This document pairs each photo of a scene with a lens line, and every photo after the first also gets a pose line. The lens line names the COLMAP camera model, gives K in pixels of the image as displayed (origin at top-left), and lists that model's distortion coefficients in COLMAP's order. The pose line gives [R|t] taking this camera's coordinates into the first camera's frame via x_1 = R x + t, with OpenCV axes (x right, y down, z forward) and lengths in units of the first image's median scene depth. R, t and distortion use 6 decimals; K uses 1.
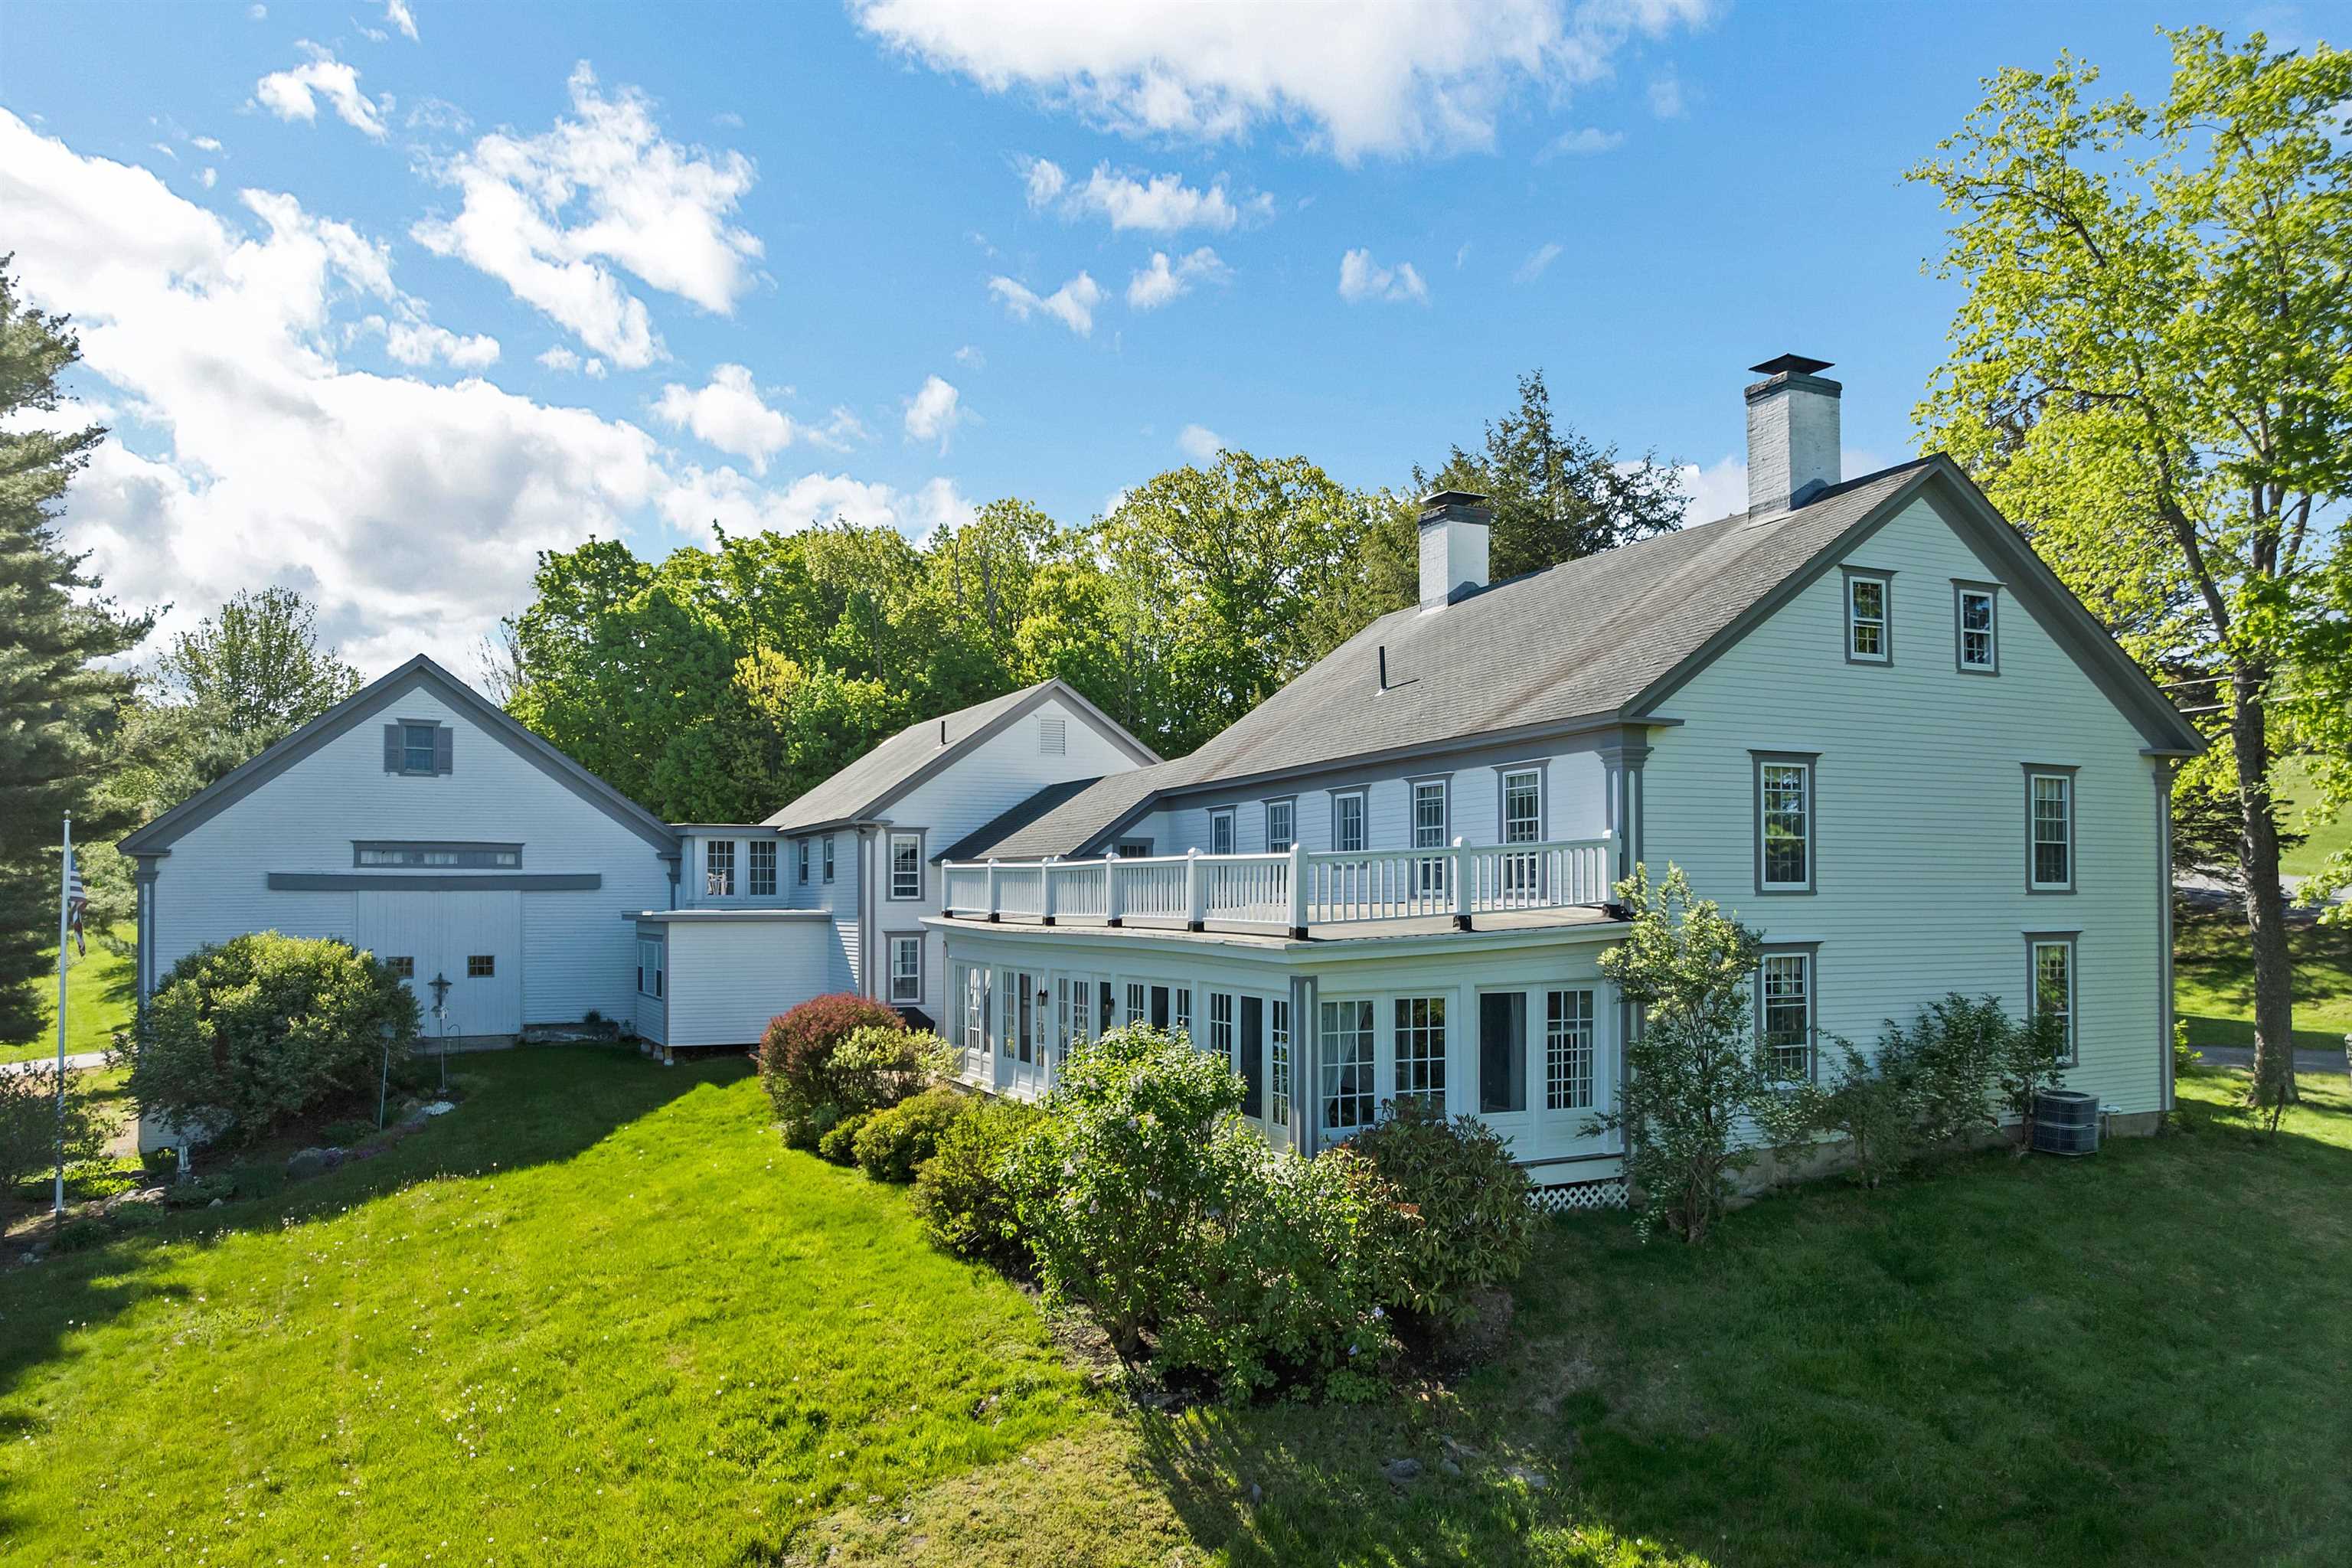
lens RADIAL K [[1617.3, 0, 1195.0], [0, 1617.3, 852.8], [0, 0, 1]] dist [-0.048632, -0.009381]
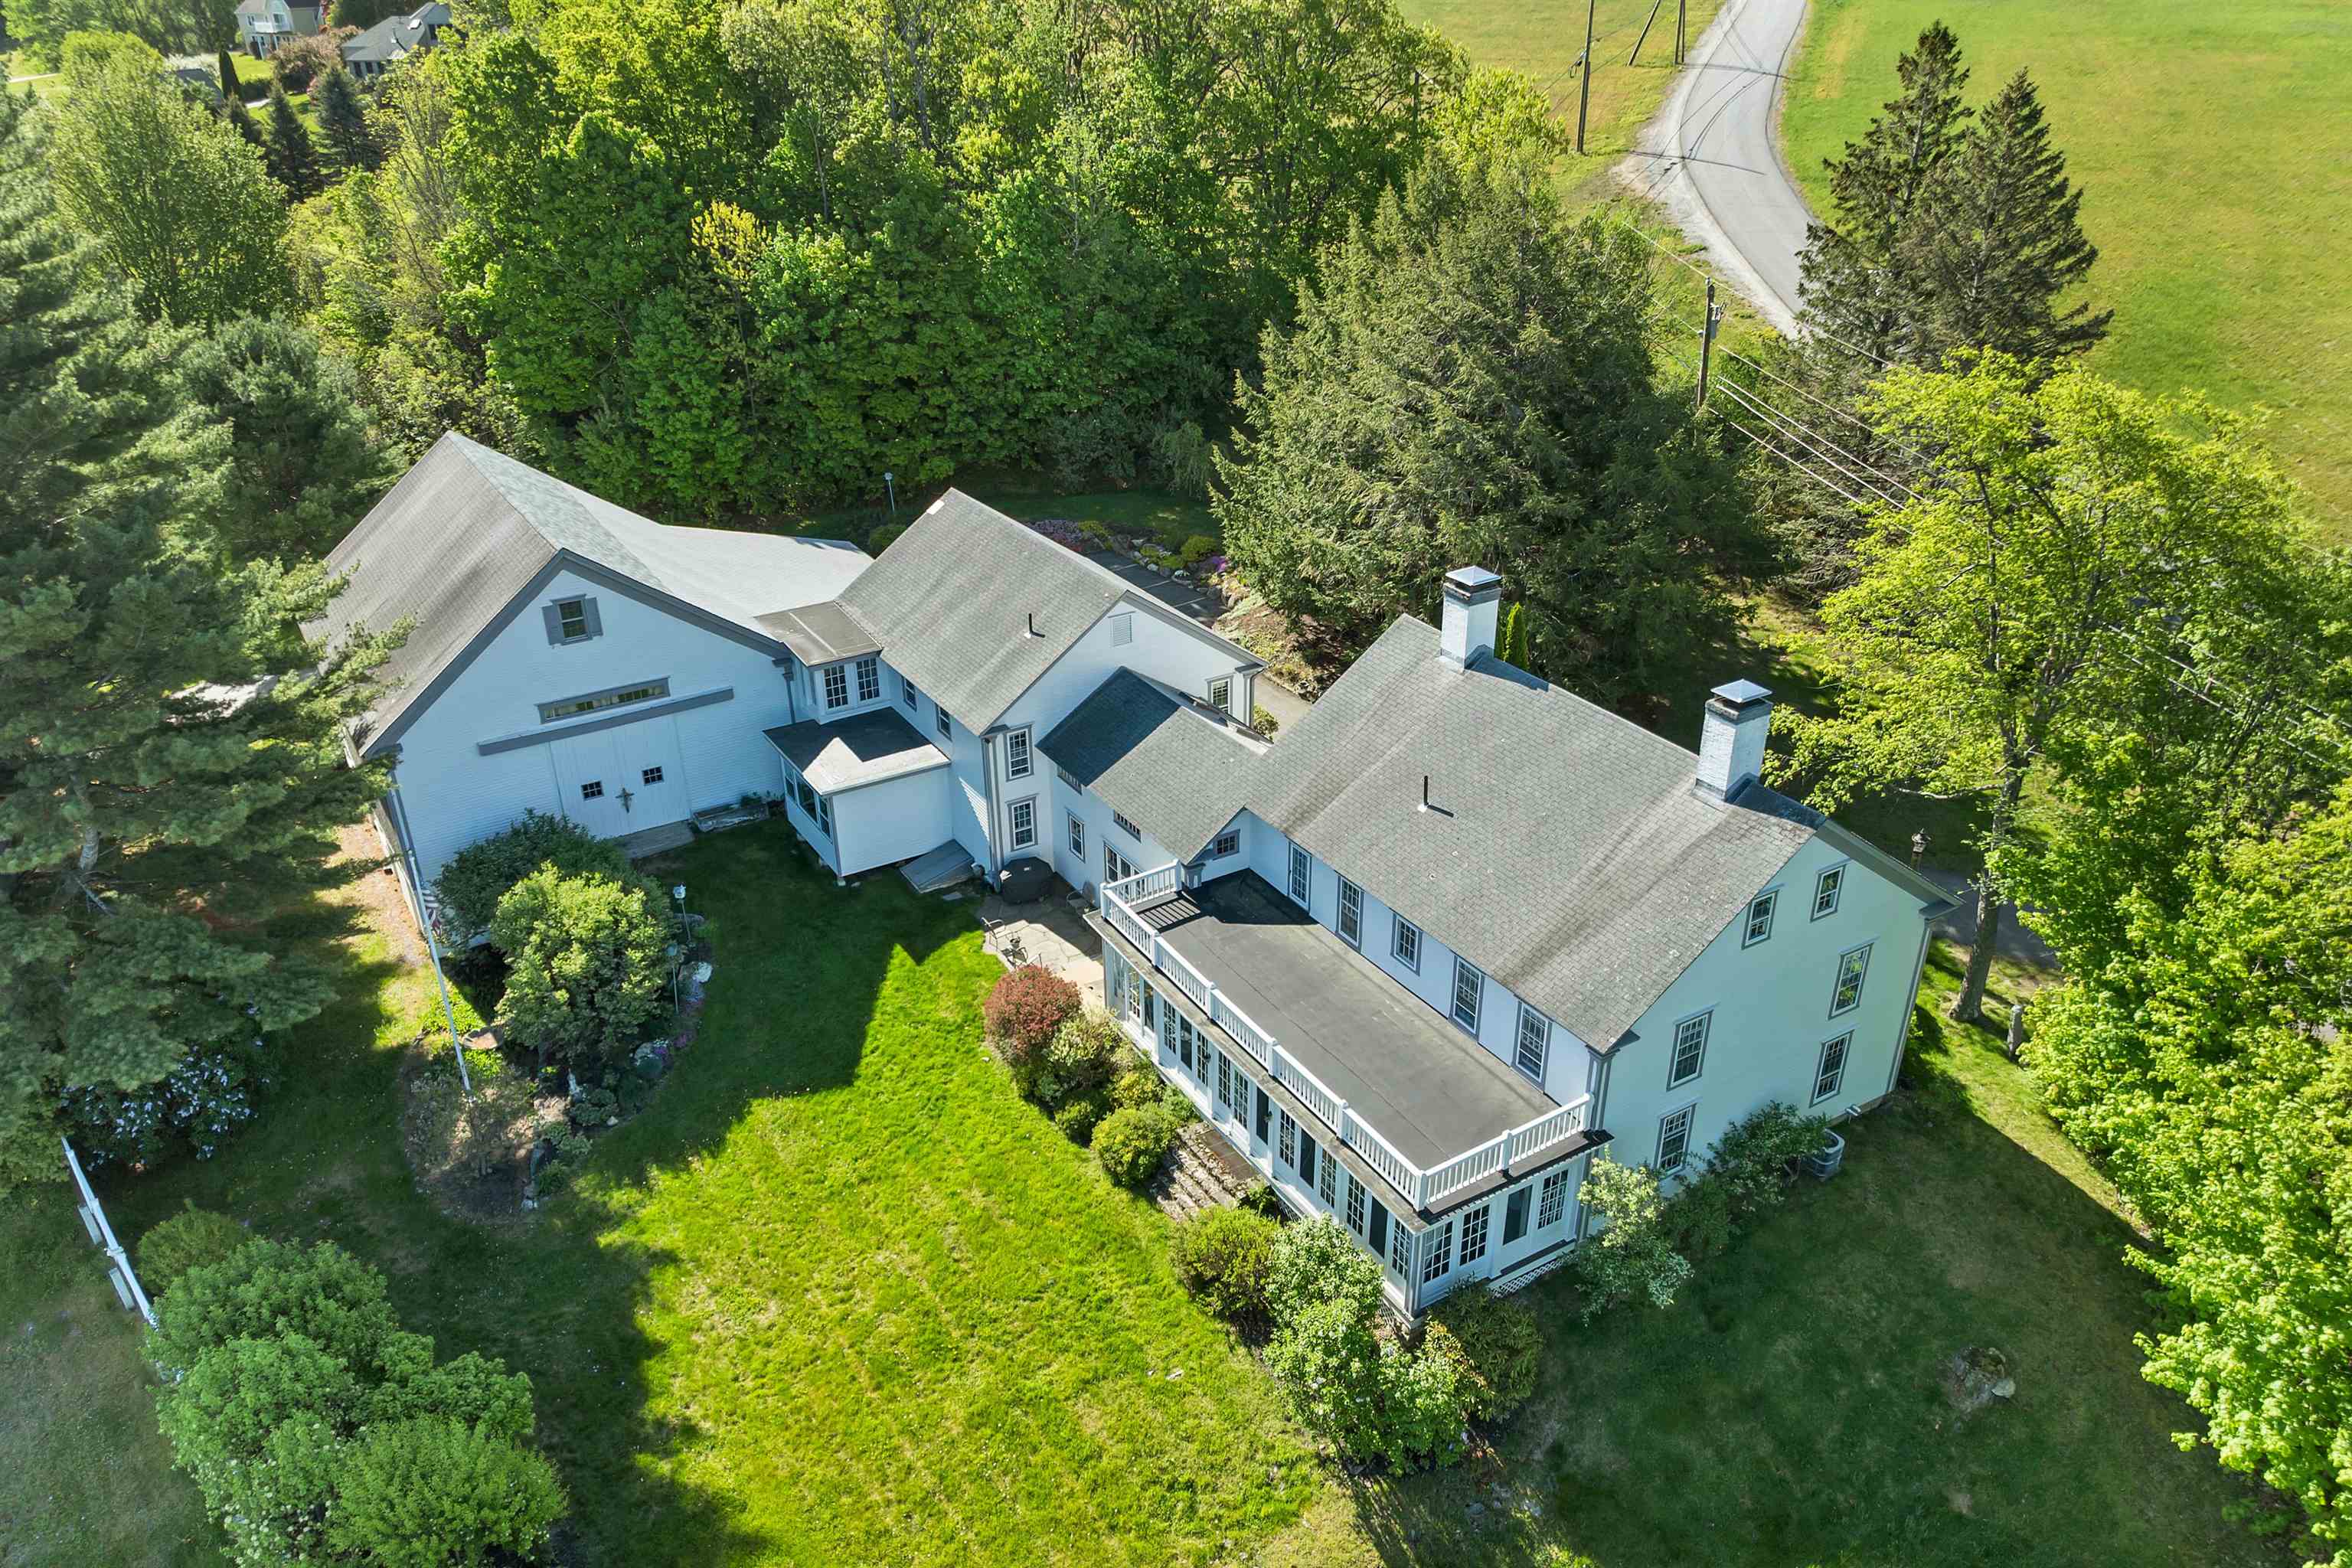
lens RADIAL K [[1617.3, 0, 1173.7], [0, 1617.3, 797.0], [0, 0, 1]] dist [-0.048632, -0.009381]
pose [[0.996501, -0.046175, 0.069665, -0.133150], [0.007257, 0.878185, 0.478266, -0.520631], [-0.083262, -0.476087, 0.875448, -0.139369]]
